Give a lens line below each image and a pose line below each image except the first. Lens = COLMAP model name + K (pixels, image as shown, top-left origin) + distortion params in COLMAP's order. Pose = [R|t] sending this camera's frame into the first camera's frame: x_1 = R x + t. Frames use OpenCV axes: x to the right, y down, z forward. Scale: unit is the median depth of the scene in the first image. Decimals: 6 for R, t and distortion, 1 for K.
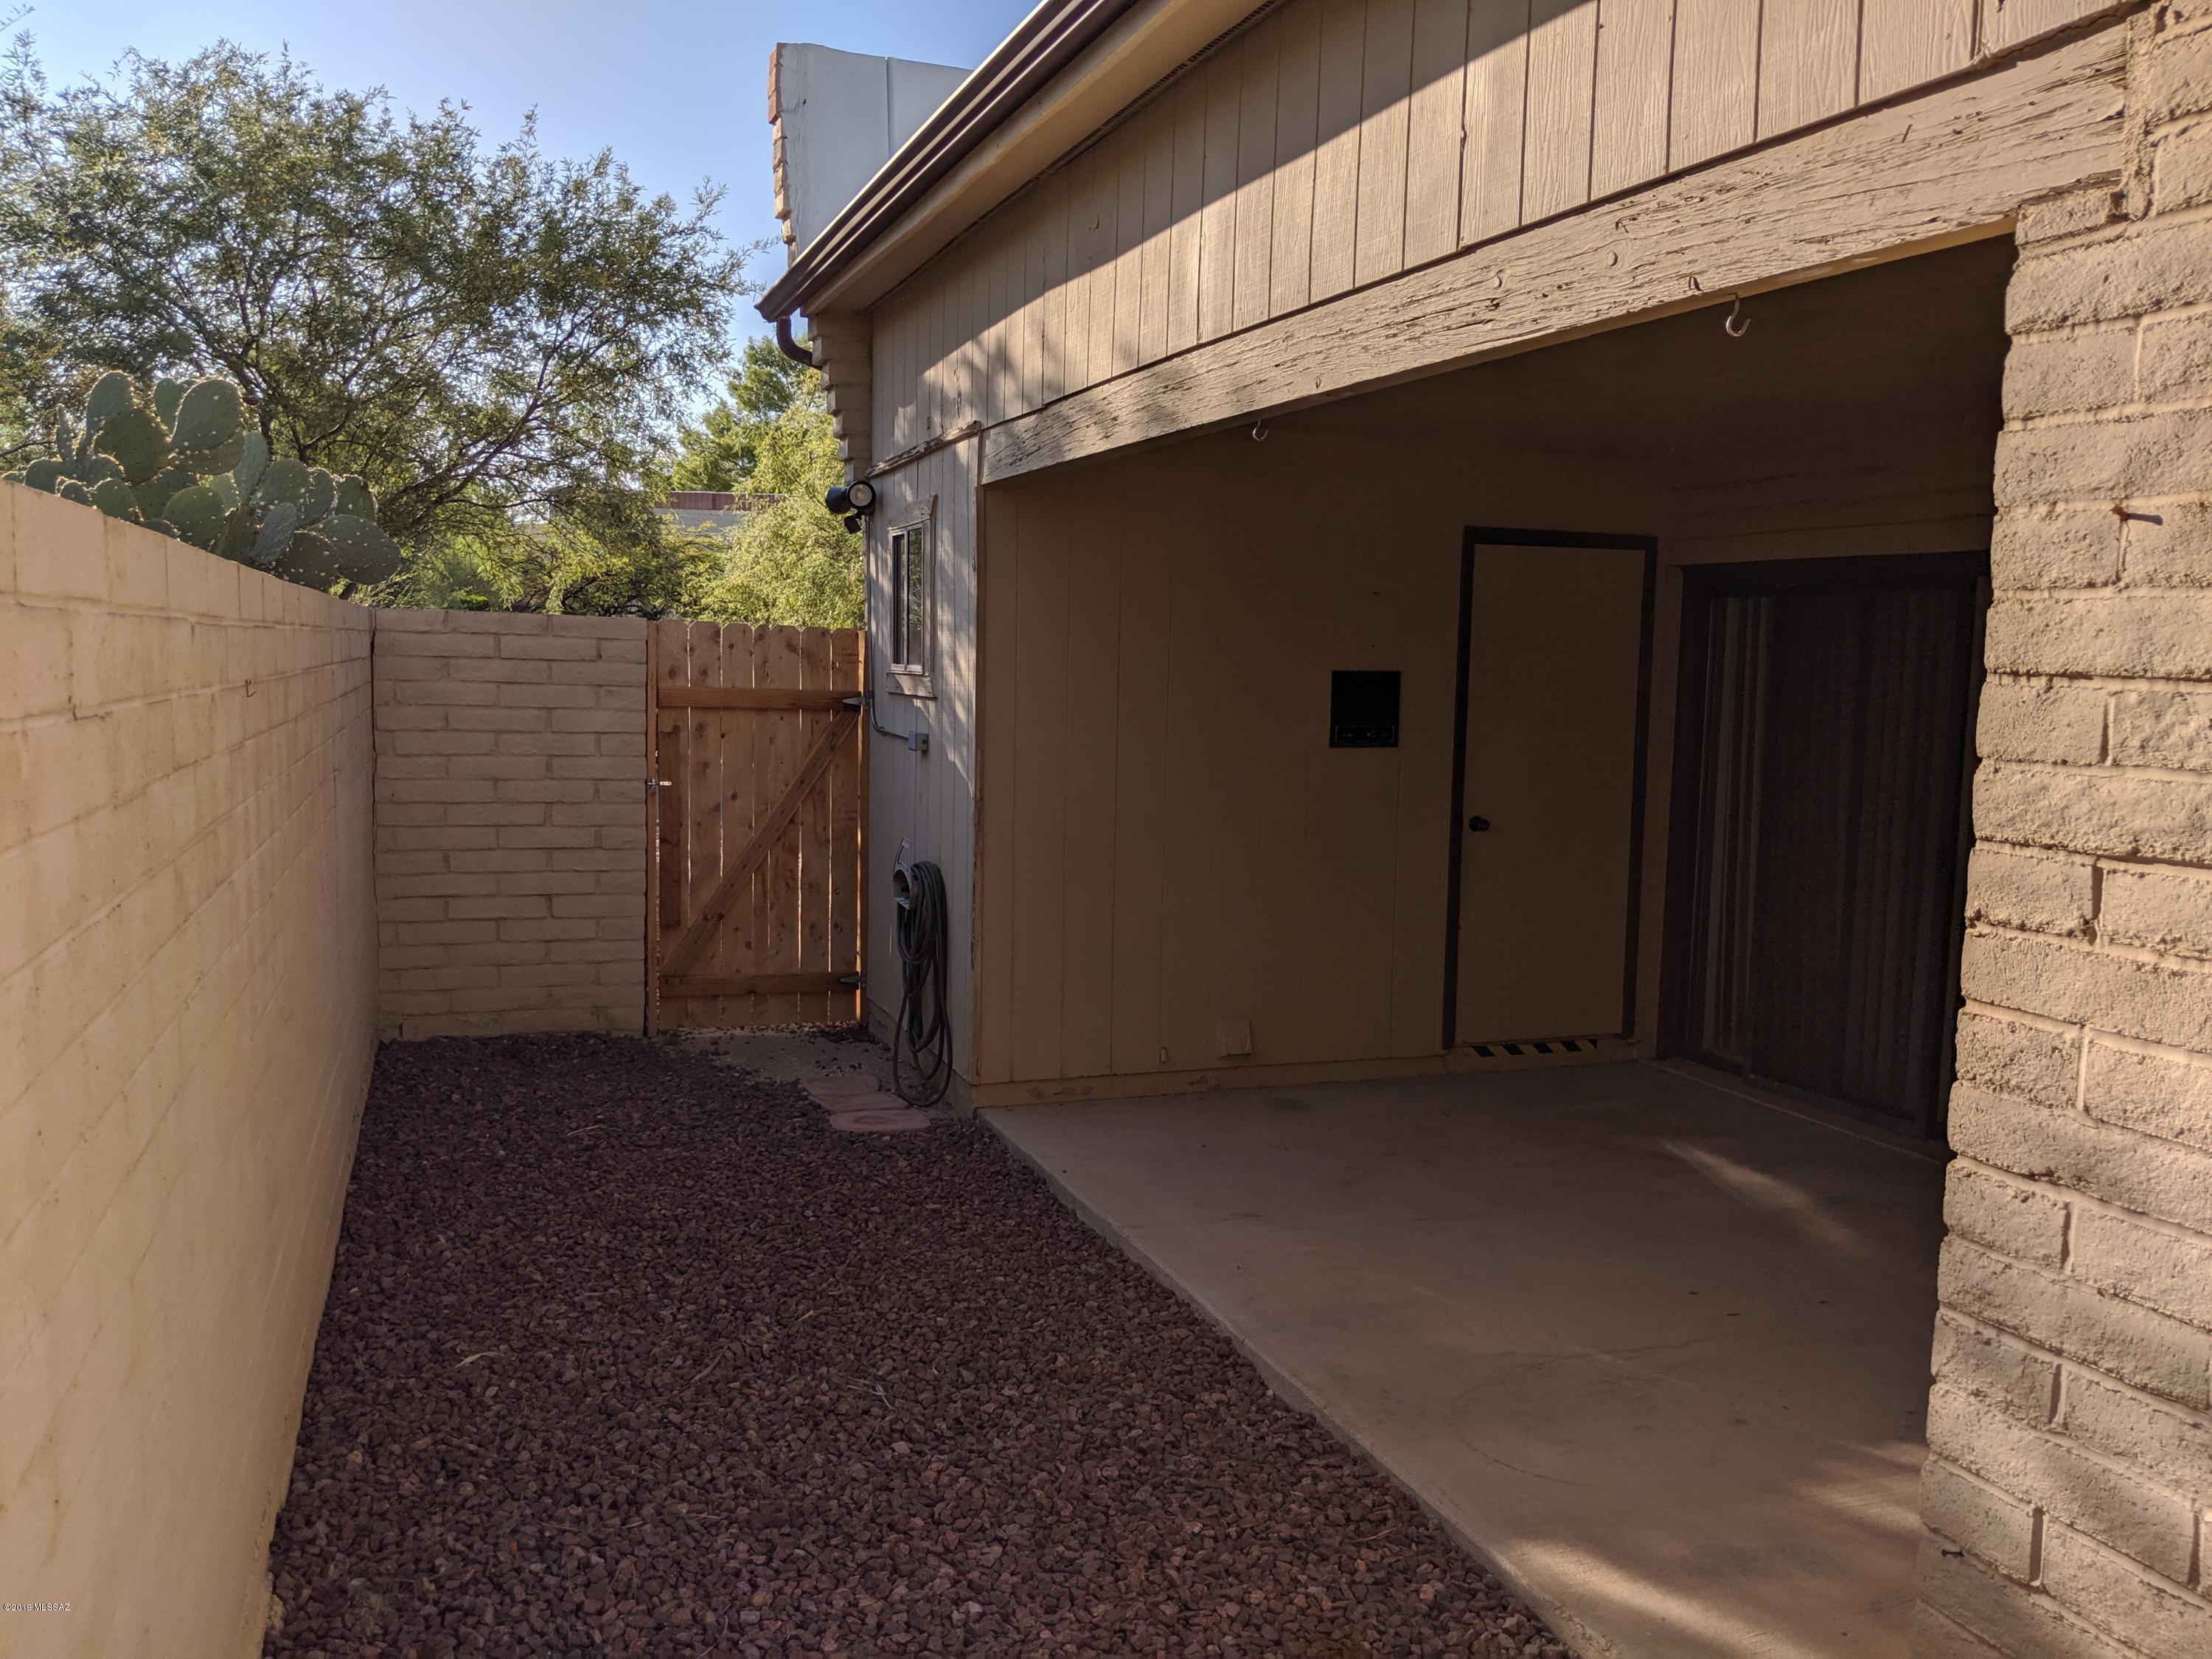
lens RADIAL K [[1772.8, 0, 1050.9], [0, 1772.8, 834.9], [0, 0, 1]] dist [0.085433, -0.169958]
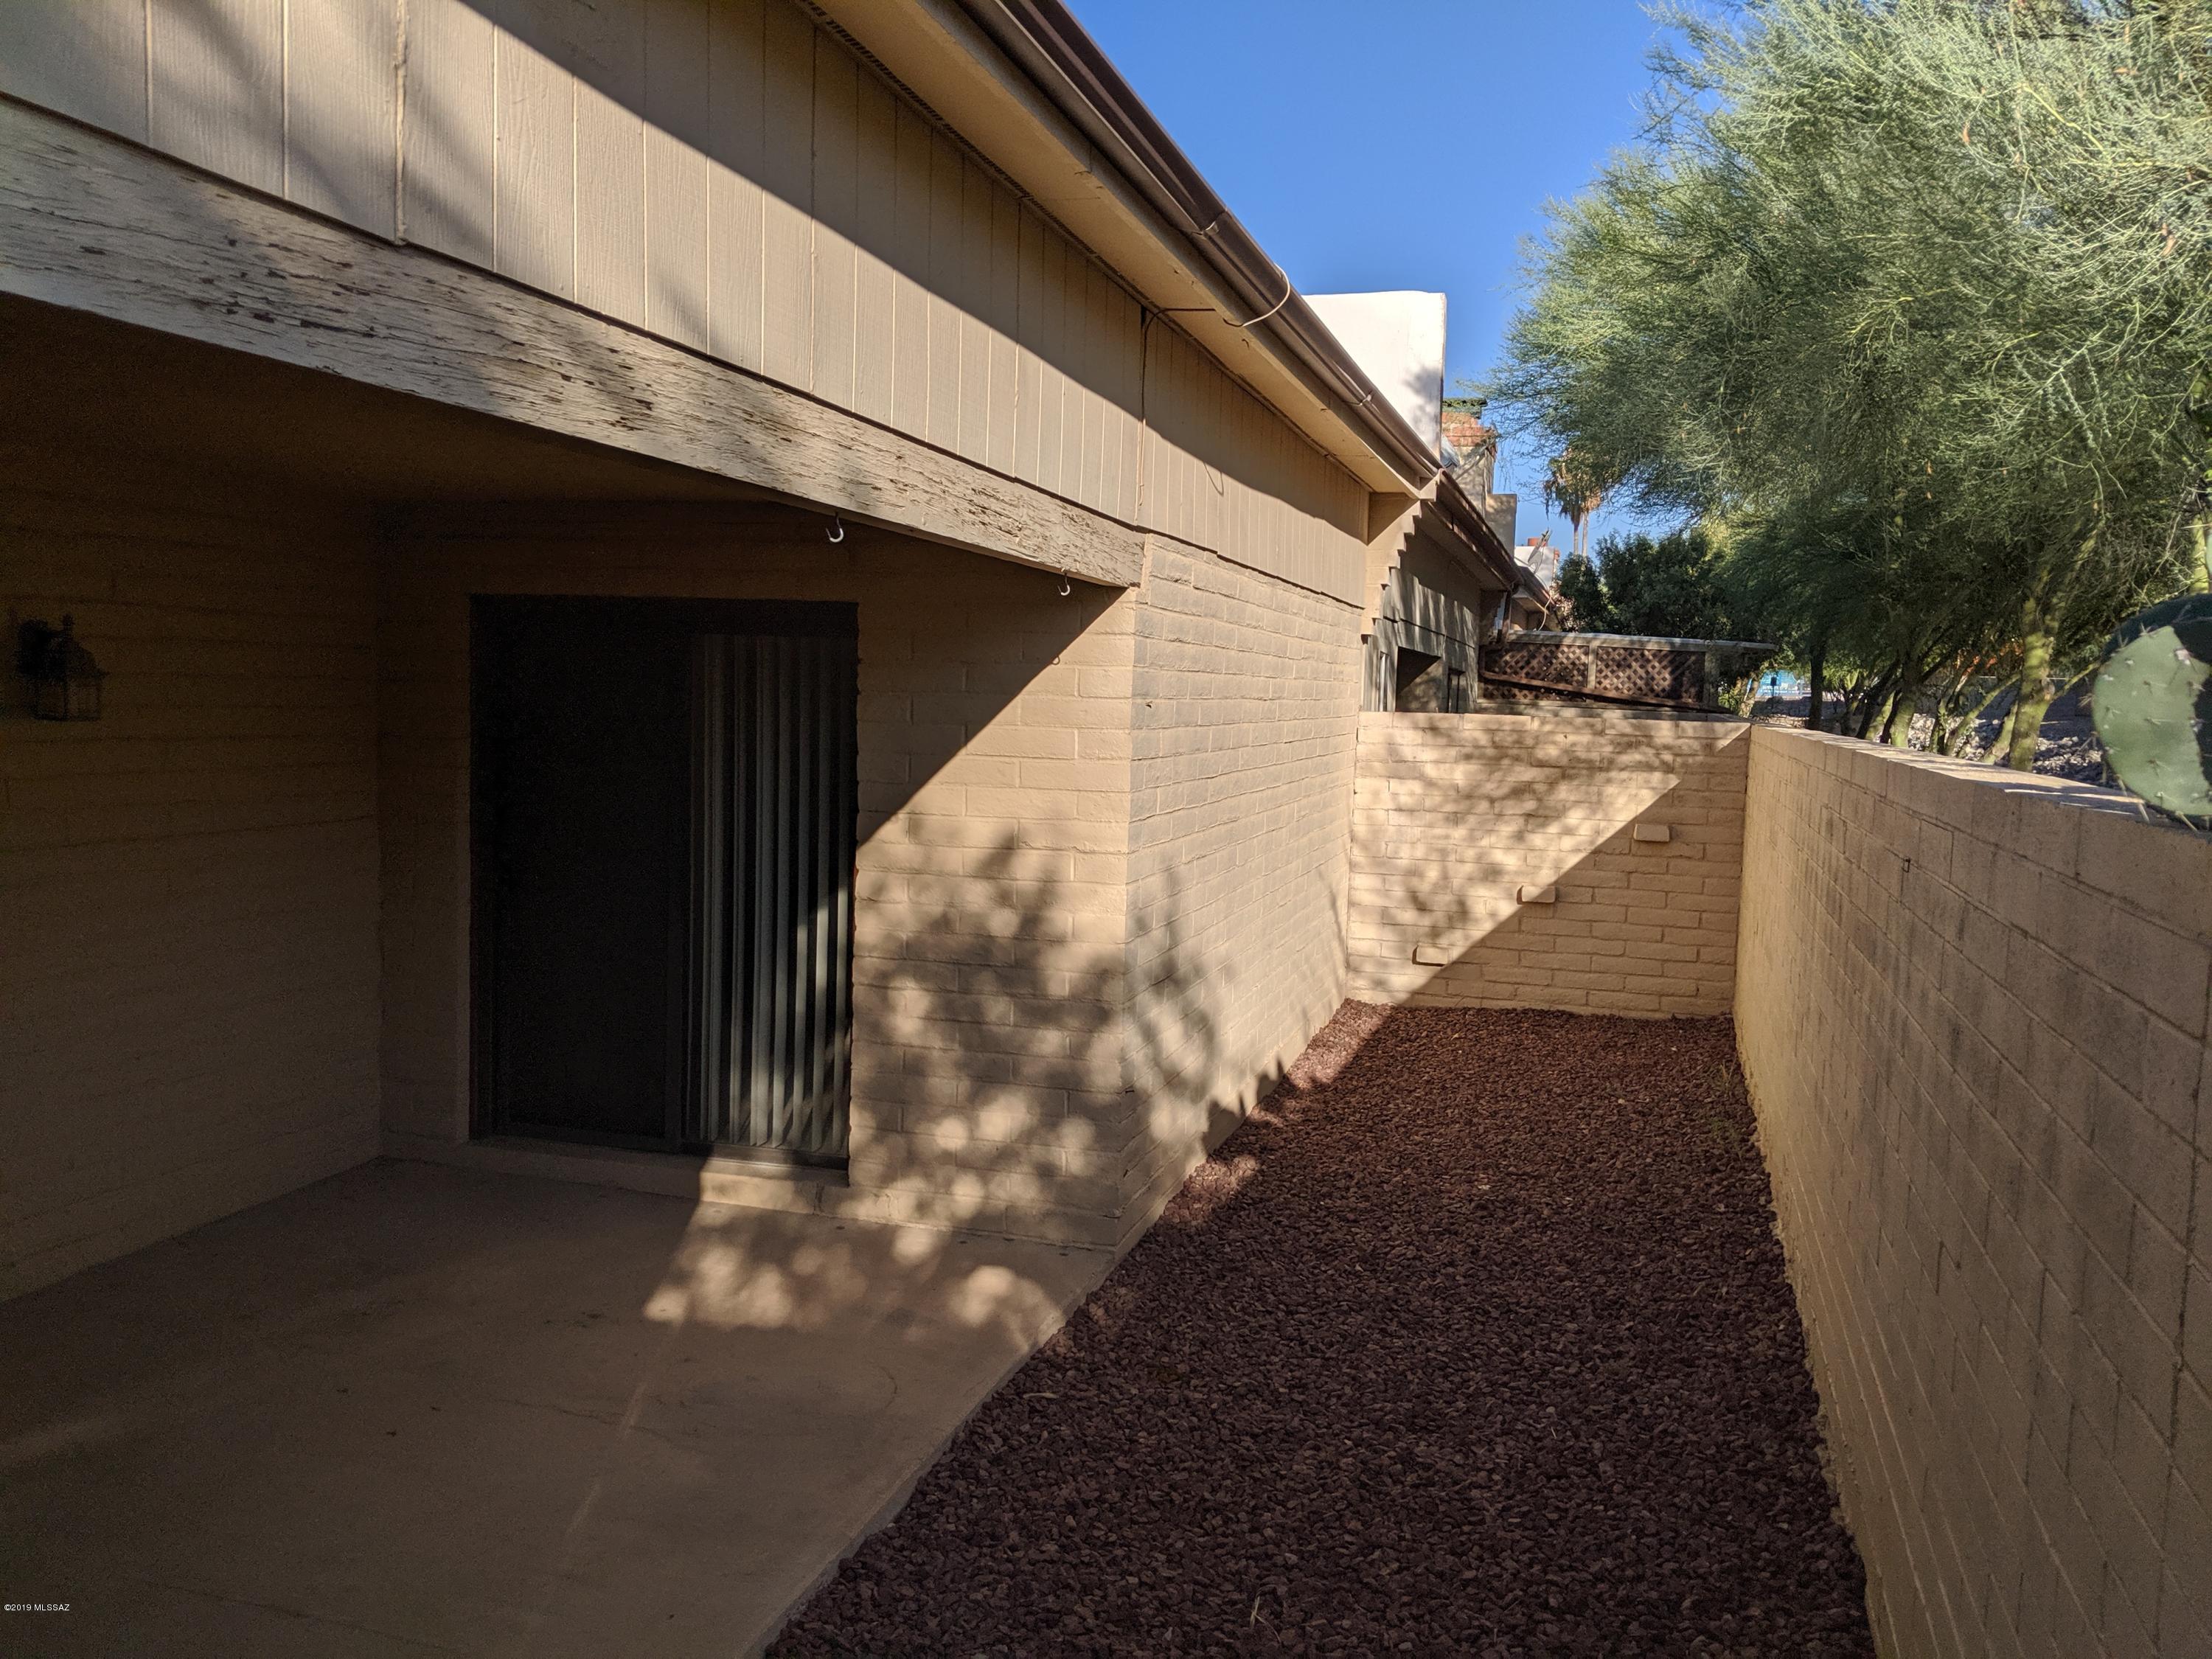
lens RADIAL K [[1740.8, 0, 1077.2], [0, 1740.8, 845.4], [0, 0, 1]] dist [0.098239, -0.177638]
pose [[-0.800473, -0.099373, 0.591073, -0.473650], [0.013708, 0.982867, 0.183806, -0.224369], [-0.599212, 0.155234, -0.785396, 1.568095]]
